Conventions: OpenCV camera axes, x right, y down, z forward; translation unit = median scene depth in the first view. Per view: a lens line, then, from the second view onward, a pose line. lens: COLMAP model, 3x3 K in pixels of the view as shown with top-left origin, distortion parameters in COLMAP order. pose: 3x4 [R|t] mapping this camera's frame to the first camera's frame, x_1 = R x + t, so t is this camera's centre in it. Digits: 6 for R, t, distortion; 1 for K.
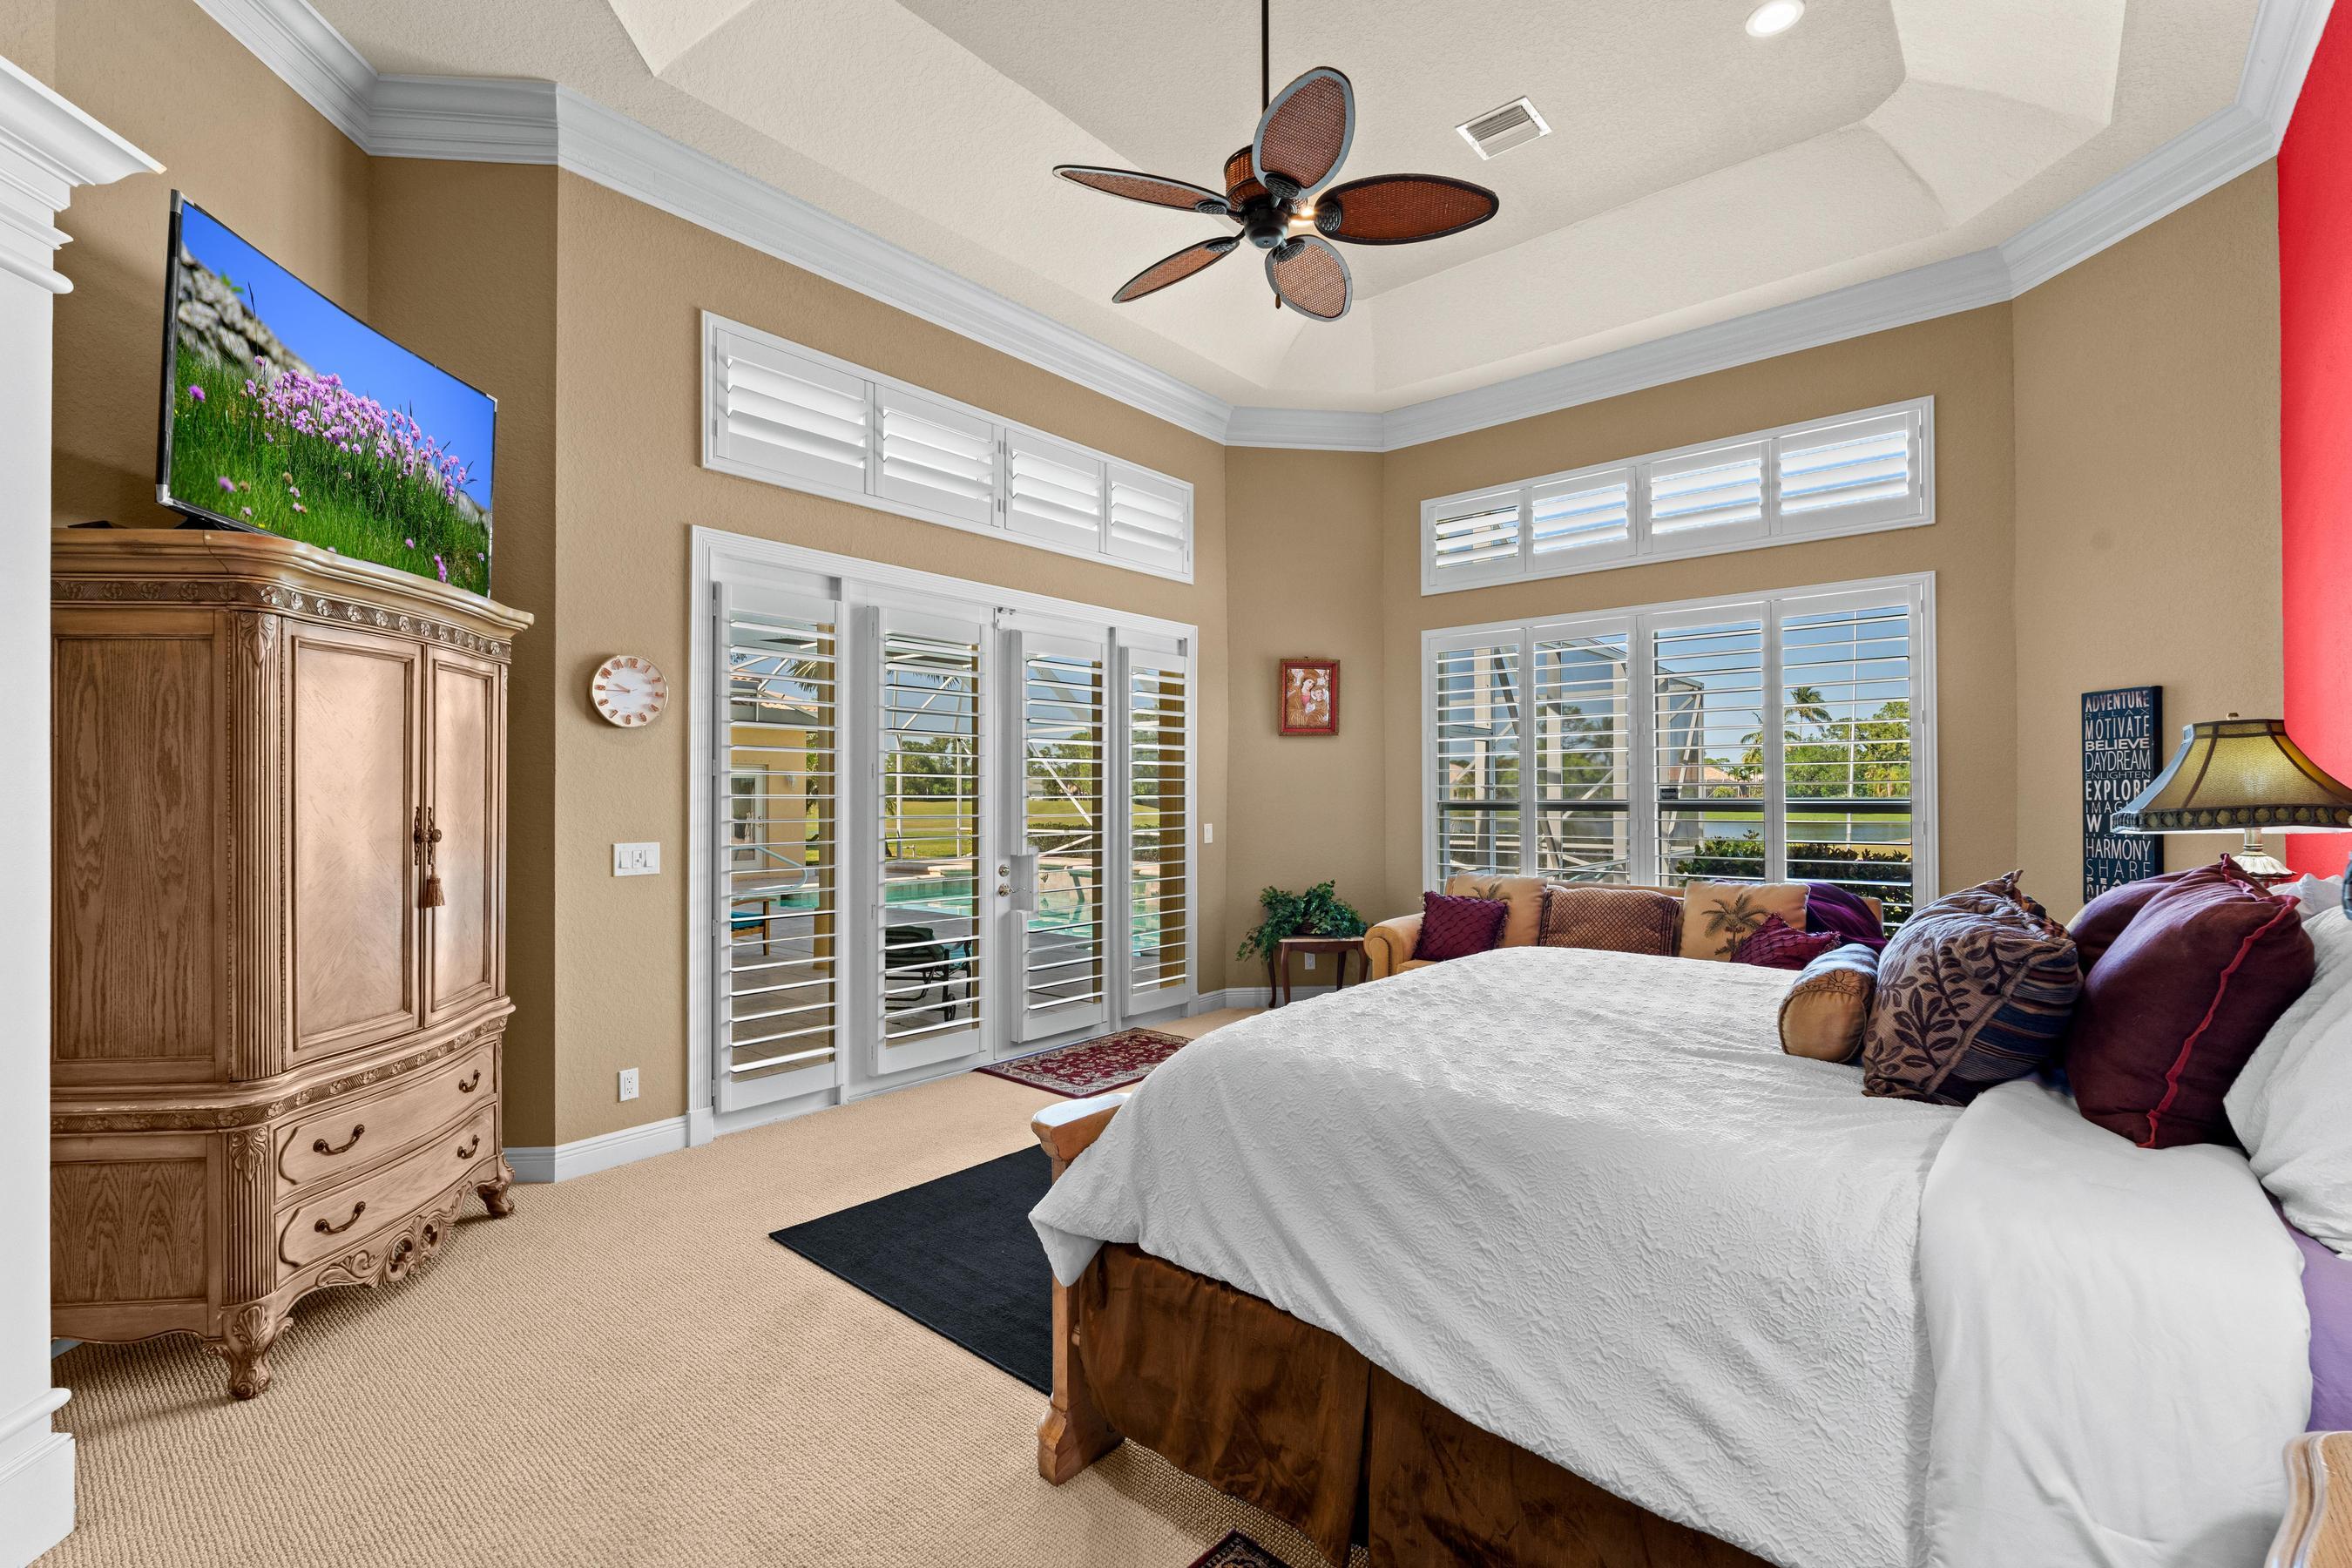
lens RADIAL K [[1029.0, 0, 1176.0], [0, 1029.0, 784.0], [0, 0, 1]] dist [-0.001760, 0.000418]
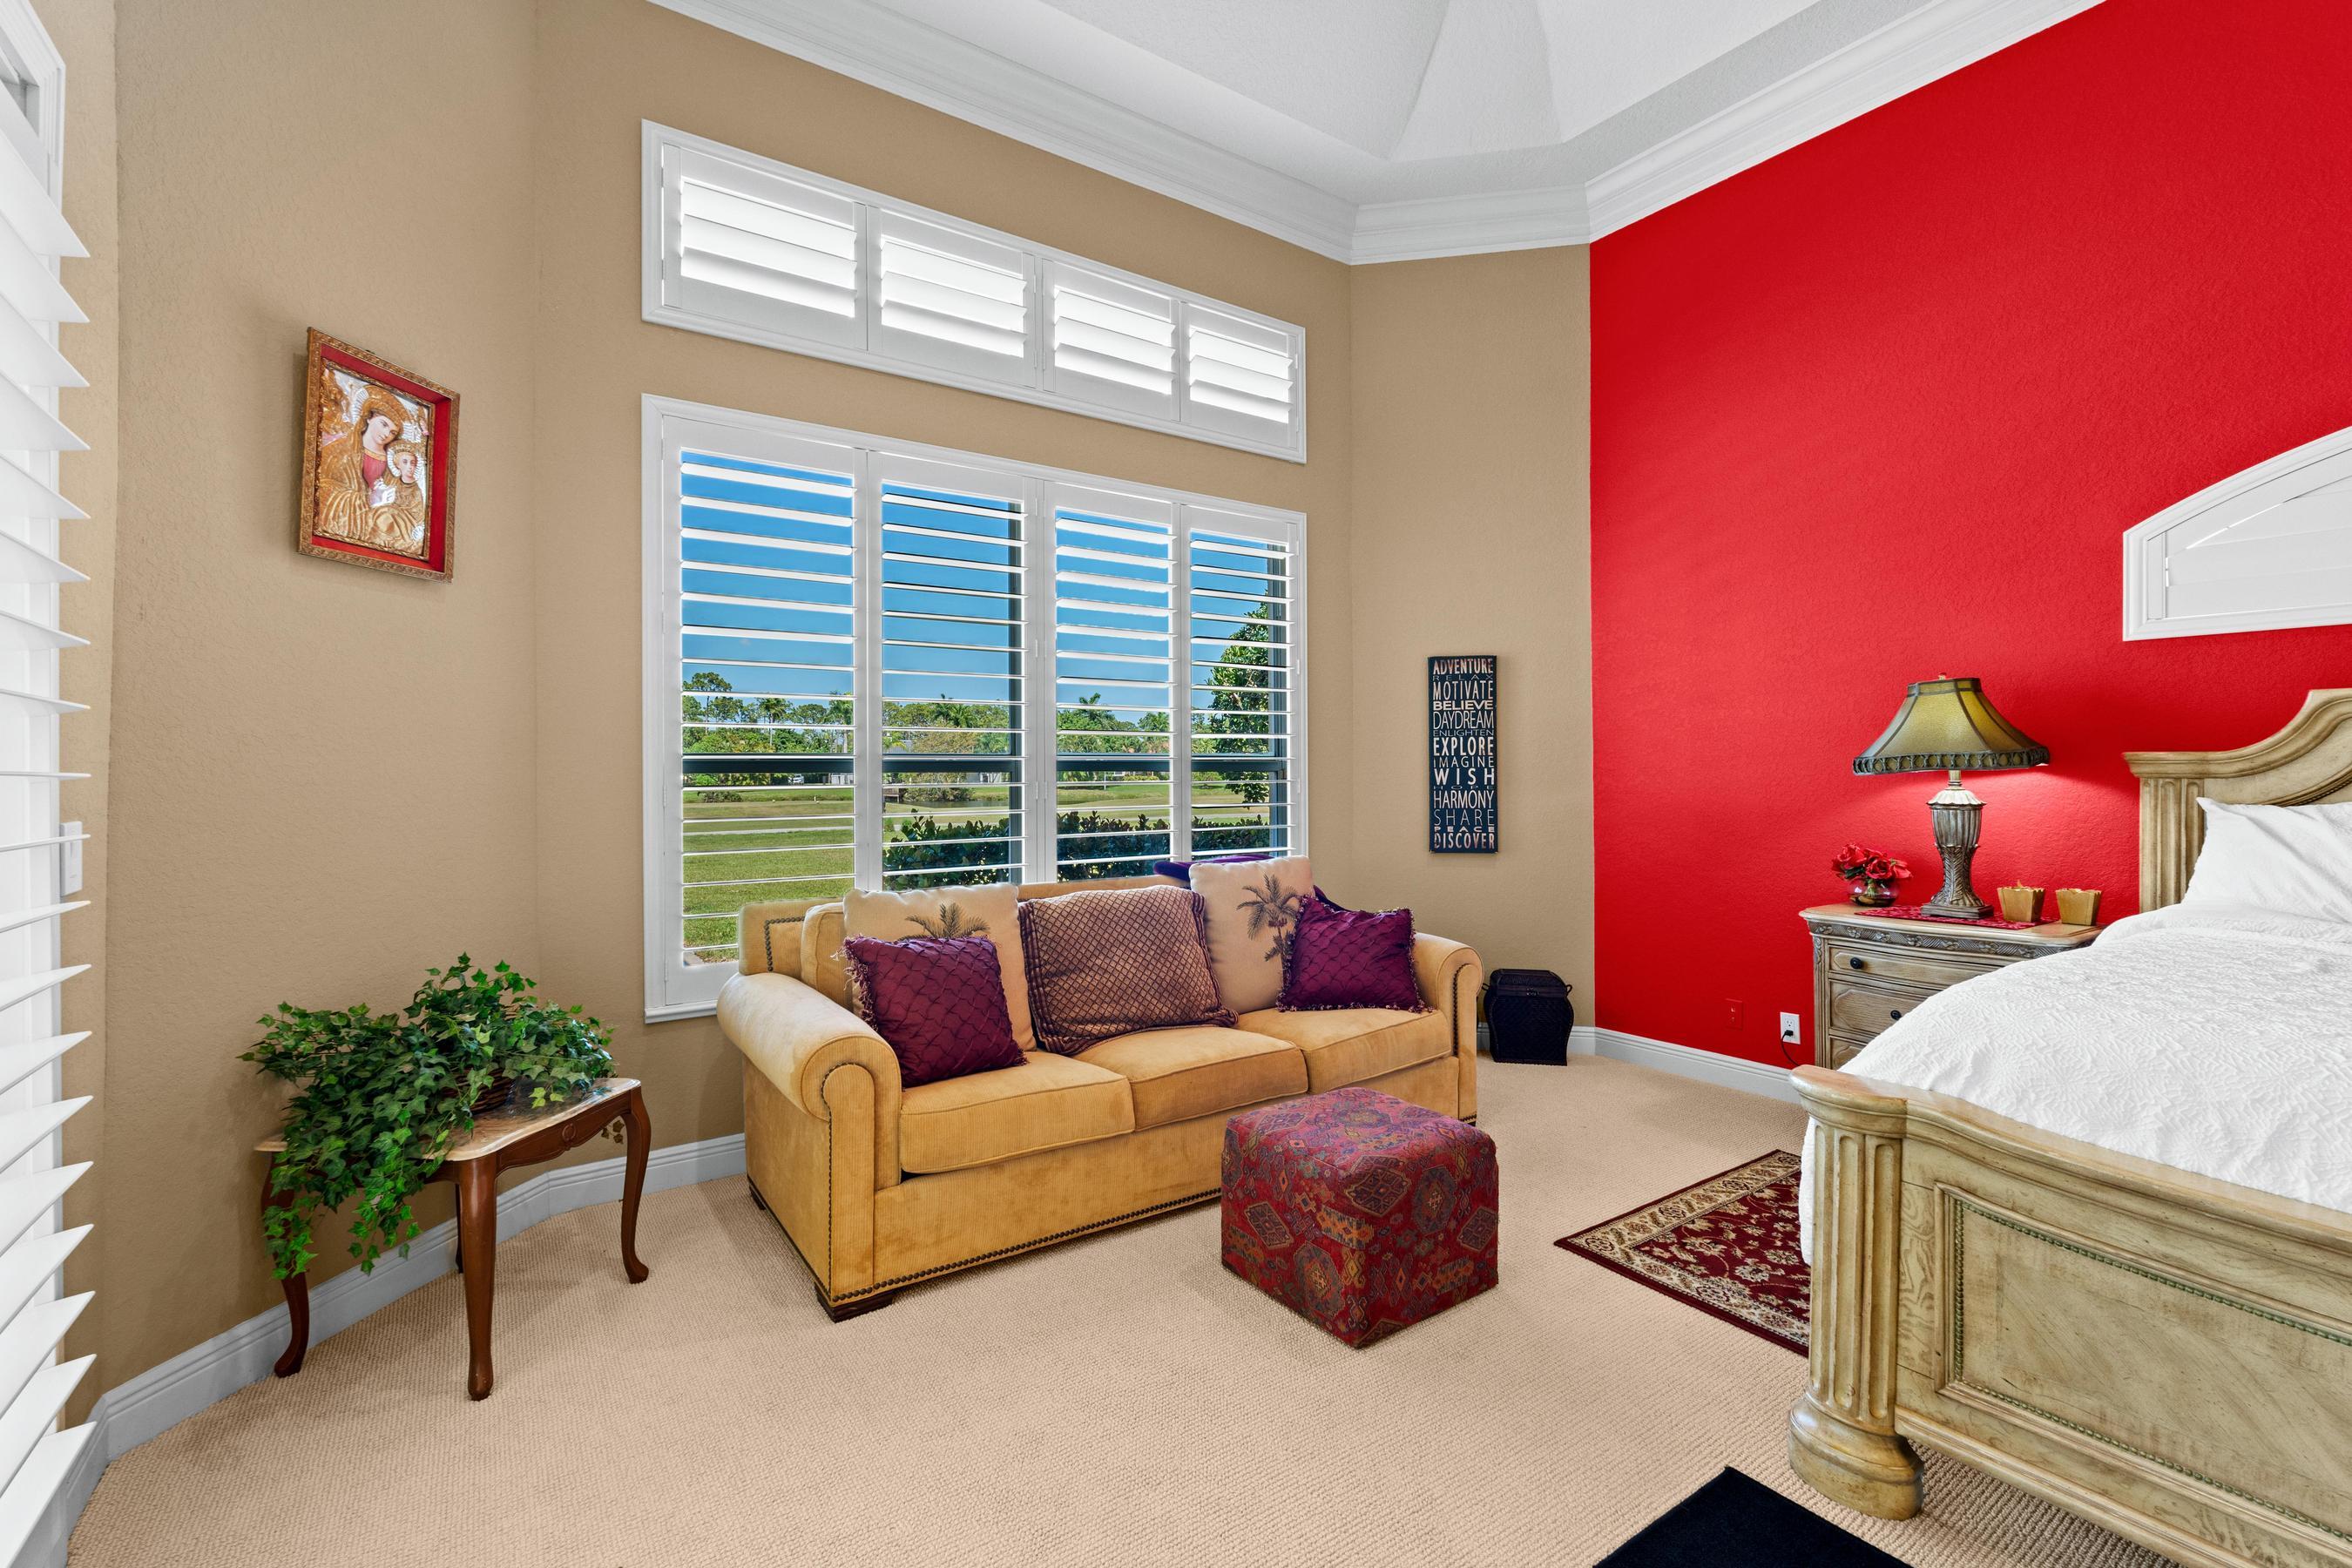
lens RADIAL K [[1029.0, 0, 1176.0], [0, 1029.0, 784.0], [0, 0, 1]] dist [-0.001760, 0.000418]
pose [[0.261207, -0.006098, 0.965264, -0.205340], [-0.002847, 0.999971, 0.007088, 0.034143], [-0.965279, -0.004599, 0.261182, 0.868029]]
